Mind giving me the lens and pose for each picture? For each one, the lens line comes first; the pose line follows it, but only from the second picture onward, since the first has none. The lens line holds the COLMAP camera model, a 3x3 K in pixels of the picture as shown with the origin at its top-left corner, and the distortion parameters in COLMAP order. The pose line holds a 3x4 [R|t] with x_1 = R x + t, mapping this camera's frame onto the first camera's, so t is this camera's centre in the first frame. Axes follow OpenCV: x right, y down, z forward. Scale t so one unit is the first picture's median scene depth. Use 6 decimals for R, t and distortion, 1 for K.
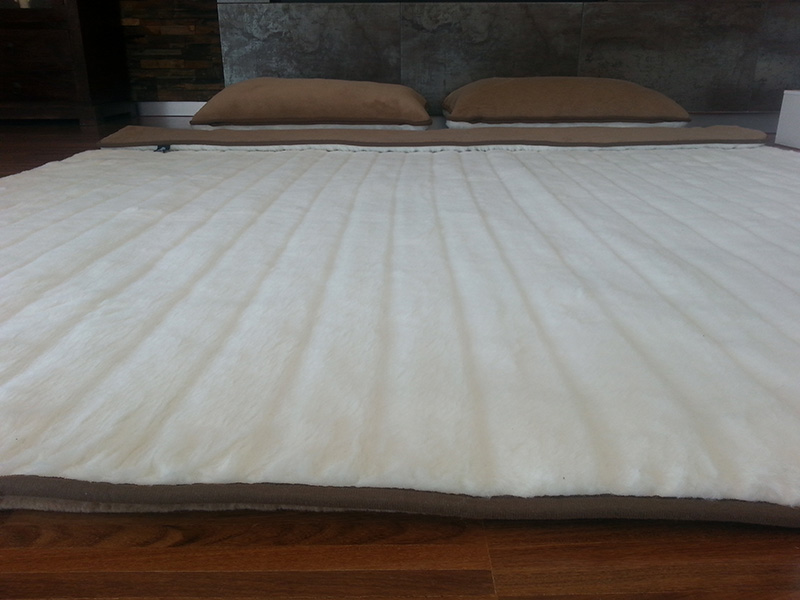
lens RADIAL K [[645.9, 0, 401.7], [0, 645.9, 298.2], [0, 0, 1]] dist [0.105472, -0.161685]
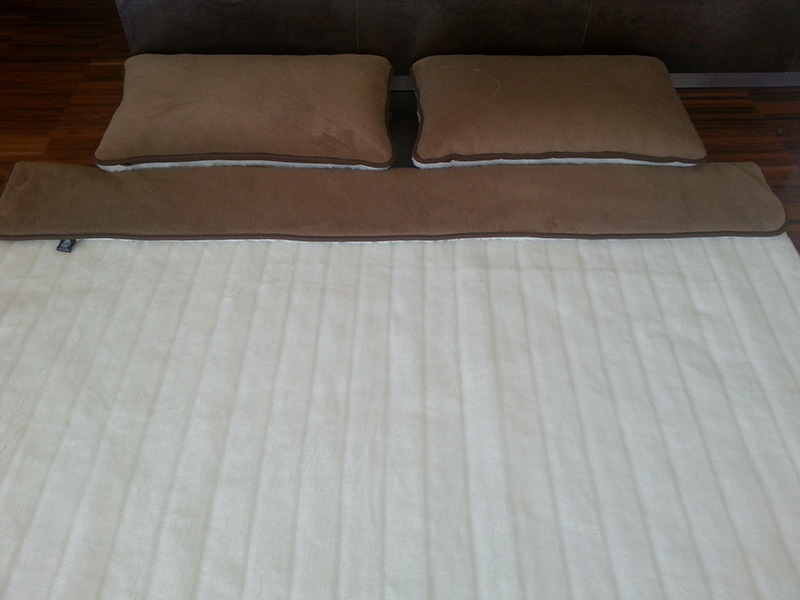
lens RADIAL K [[645.9, 0, 402.7], [0, 645.9, 298.2], [0, 0, 1]] dist [0.105472, -0.161685]
pose [[0.999474, -0.005739, 0.031907, 0.032835], [-0.010573, 0.872692, 0.488157, -0.576078], [-0.030647, -0.488238, 0.872172, 0.228139]]
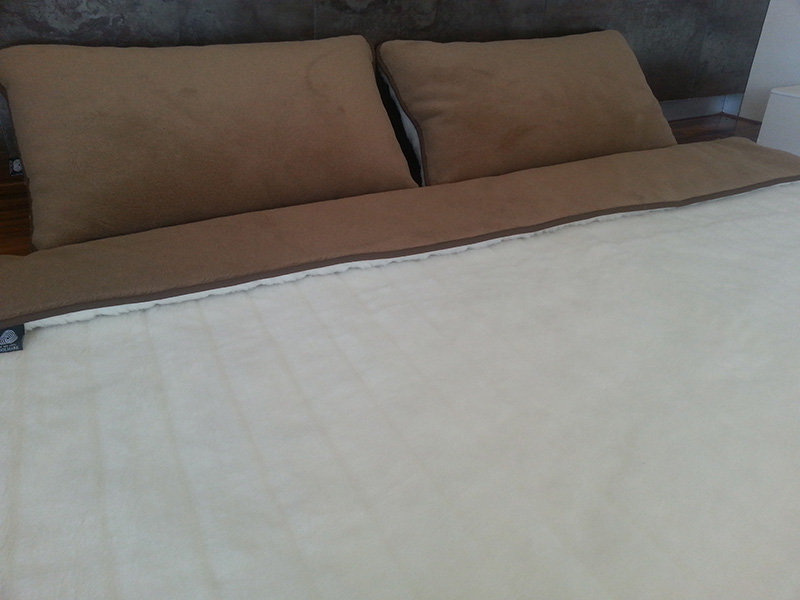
lens RADIAL K [[645.9, 0, 402.0], [0, 645.9, 298.2], [0, 0, 1]] dist [0.105472, -0.161685]
pose [[0.883054, -0.199948, 0.424542, -0.311070], [0.133339, 0.974305, 0.181524, -0.303725], [-0.449929, -0.103688, 0.887025, 0.468219]]
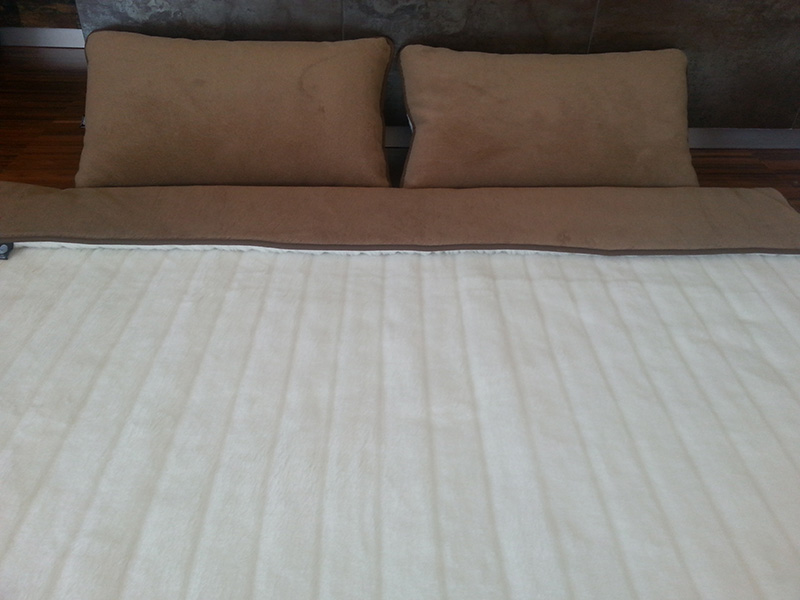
lens RADIAL K [[645.9, 0, 400.8], [0, 645.9, 297.2], [0, 0, 1]] dist [0.105472, -0.161685]
pose [[0.997905, 0.002448, 0.064646, 0.018796], [-0.019801, 0.962885, 0.269185, -0.379602], [-0.061587, -0.269902, 0.960916, 0.277697]]
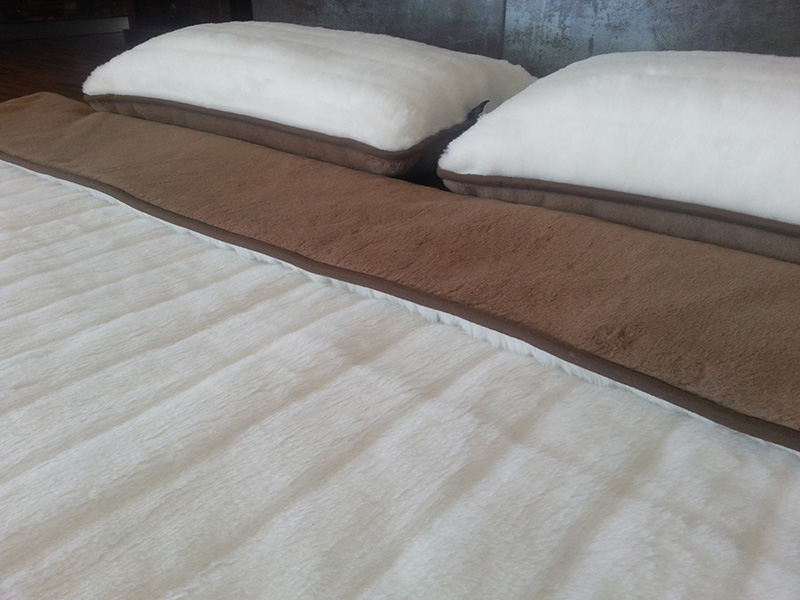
lens RADIAL K [[645.9, 0, 401.6], [0, 645.9, 299.3], [0, 0, 1]] dist [0.105472, -0.161685]
pose [[0.788454, 0.281076, -0.547117, 0.330496], [-0.207226, 0.958870, 0.193975, -0.295946], [0.579135, -0.039563, 0.814271, 0.737086]]
